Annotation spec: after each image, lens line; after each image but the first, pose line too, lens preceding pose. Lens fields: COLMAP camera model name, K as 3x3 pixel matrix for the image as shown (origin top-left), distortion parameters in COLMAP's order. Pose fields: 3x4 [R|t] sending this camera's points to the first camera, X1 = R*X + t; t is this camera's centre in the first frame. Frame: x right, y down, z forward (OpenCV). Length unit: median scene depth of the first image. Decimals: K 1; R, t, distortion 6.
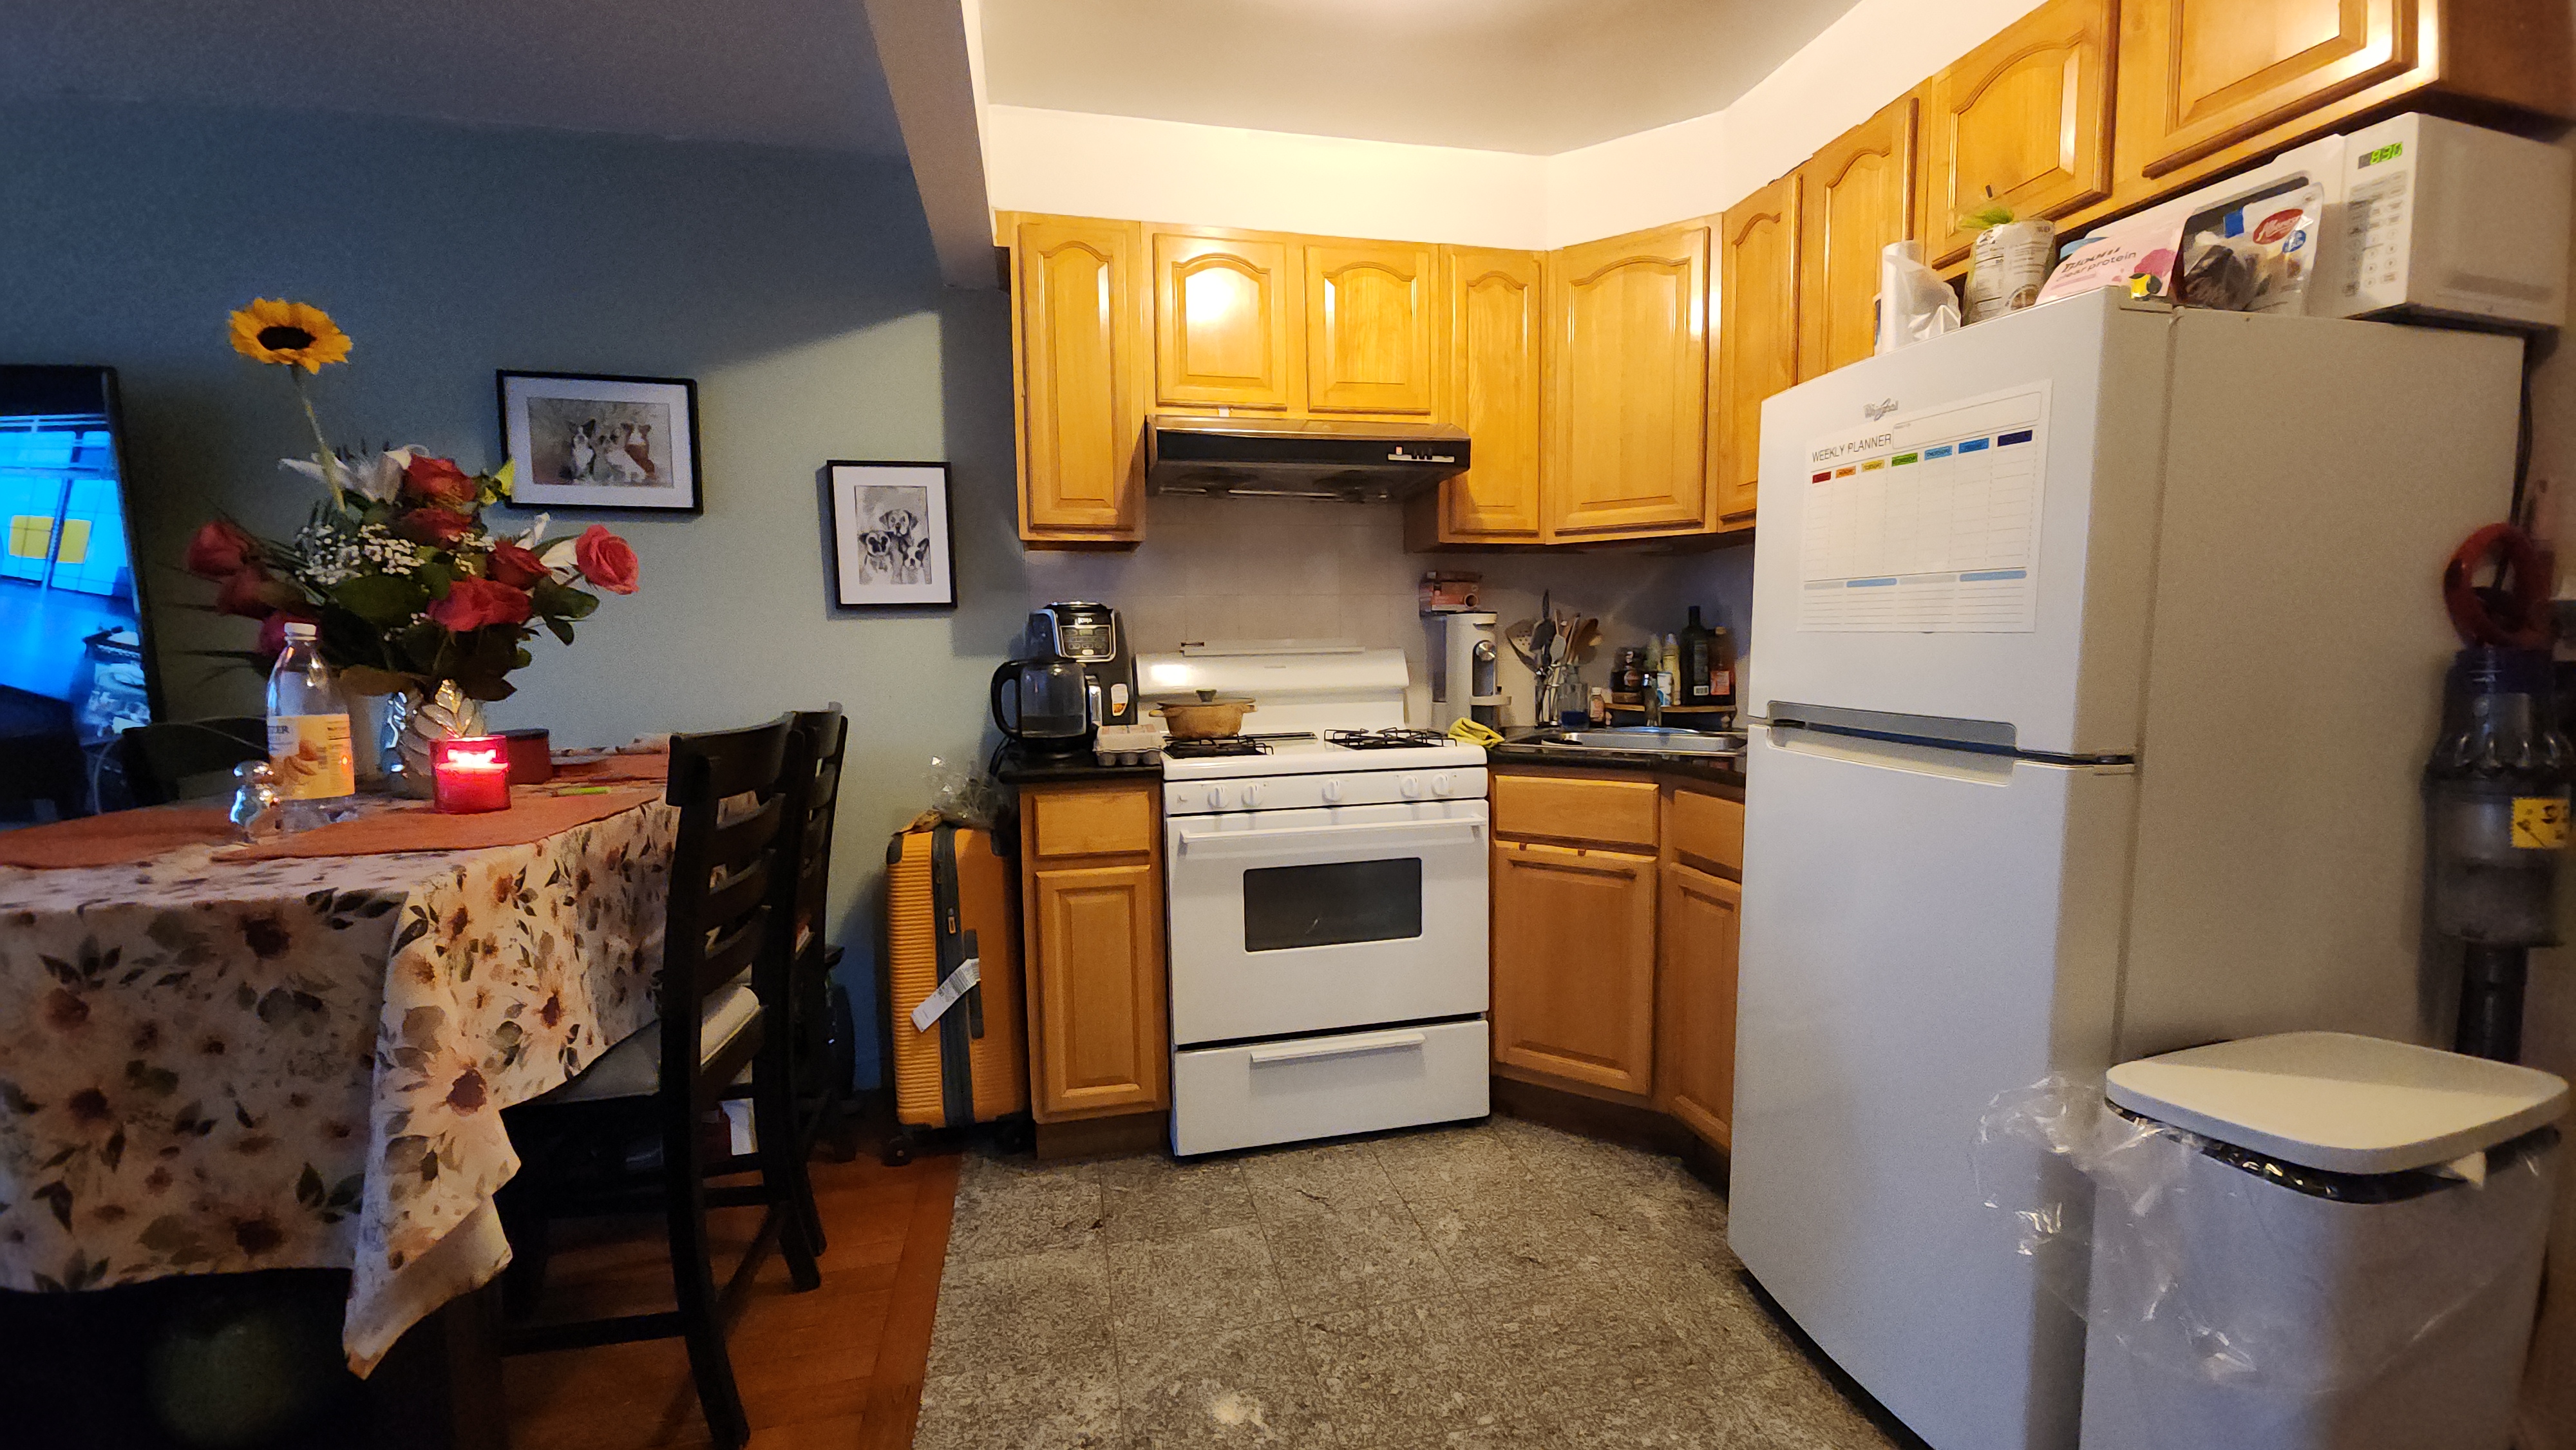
lens RADIAL K [[1055.1, 0, 1286.1], [0, 1055.1, 733.8], [0, 0, 1]] dist [0.006524, -0.003650]
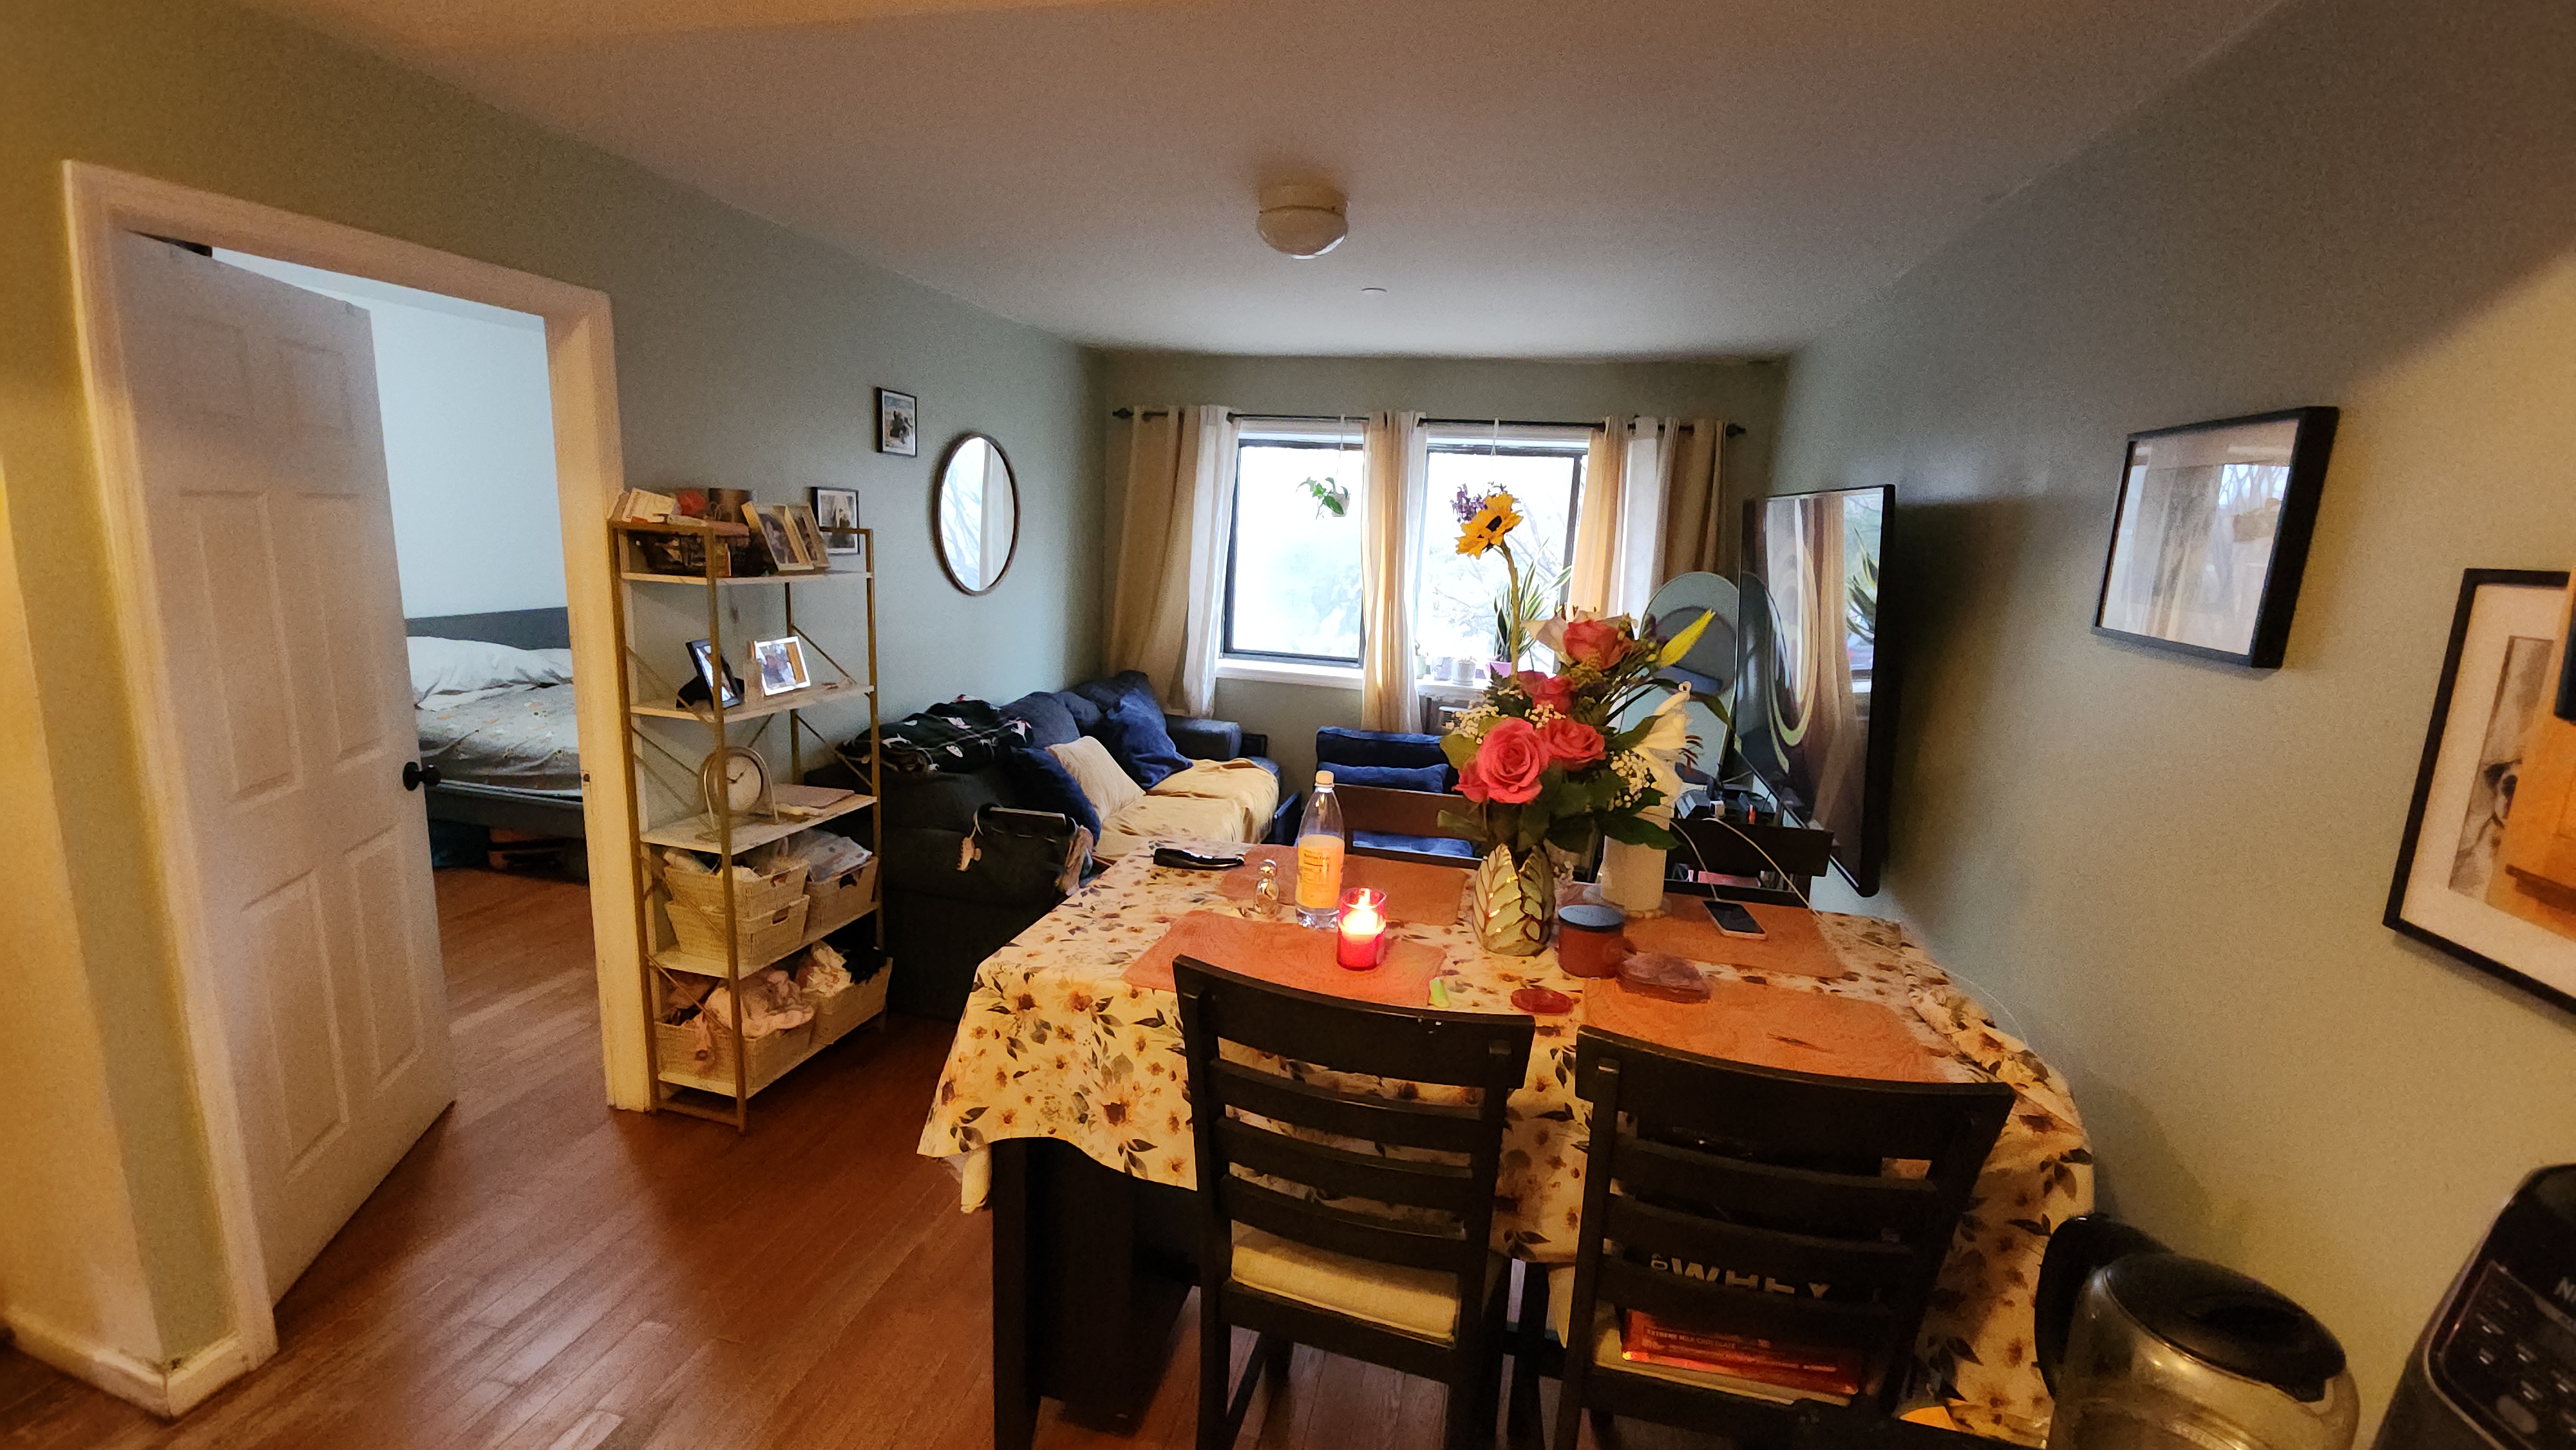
lens RADIAL K [[1055.1, 0, 1279.1], [0, 1055.1, 729.0], [0, 0, 1]] dist [0.006524, -0.003650]
pose [[-0.448680, 0.168480, -0.877667, 0.131265], [-0.112714, 0.963559, 0.242590, -0.272615], [0.886556, 0.207771, -0.413340, 0.863365]]
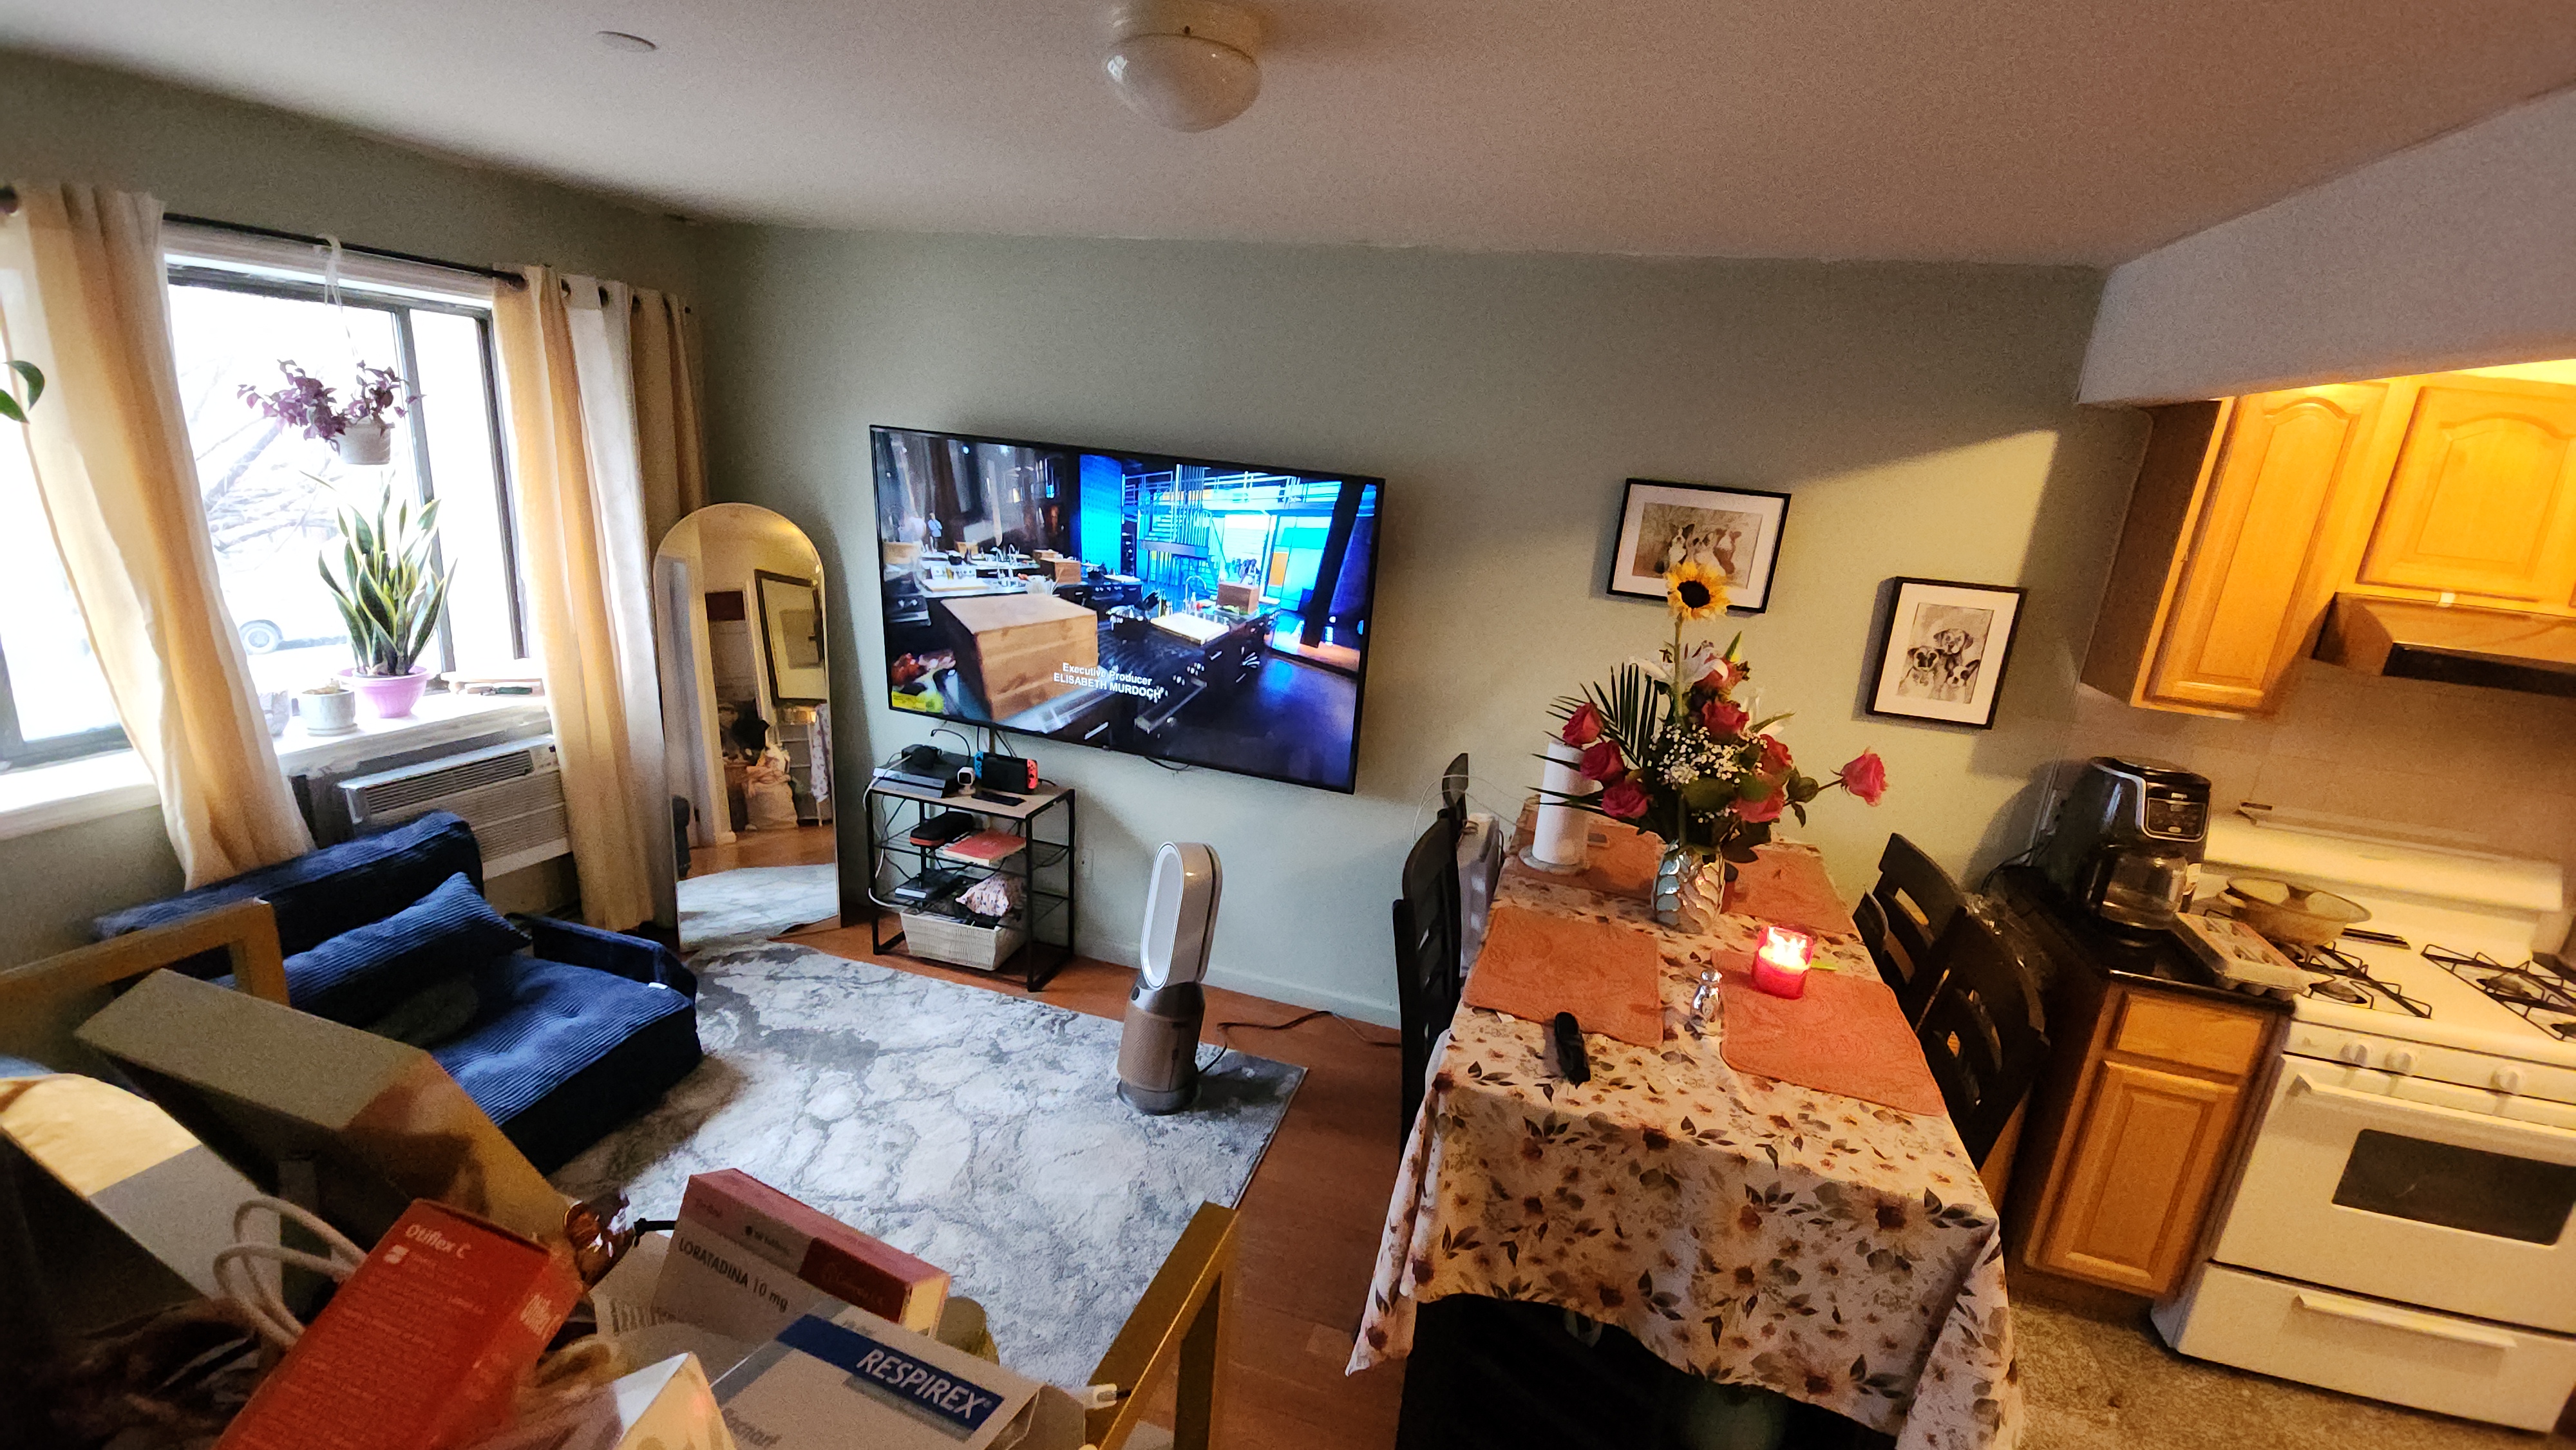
lens RADIAL K [[1055.1, 0, 1288.6], [0, 1055.1, 733.1], [0, 0, 1]] dist [0.006524, -0.003650]
pose [[0.863268, 0.213458, -0.457388, -0.490065], [-0.136383, 0.971114, 0.195801, -0.255401], [0.485971, -0.106649, 0.867443, -0.229326]]
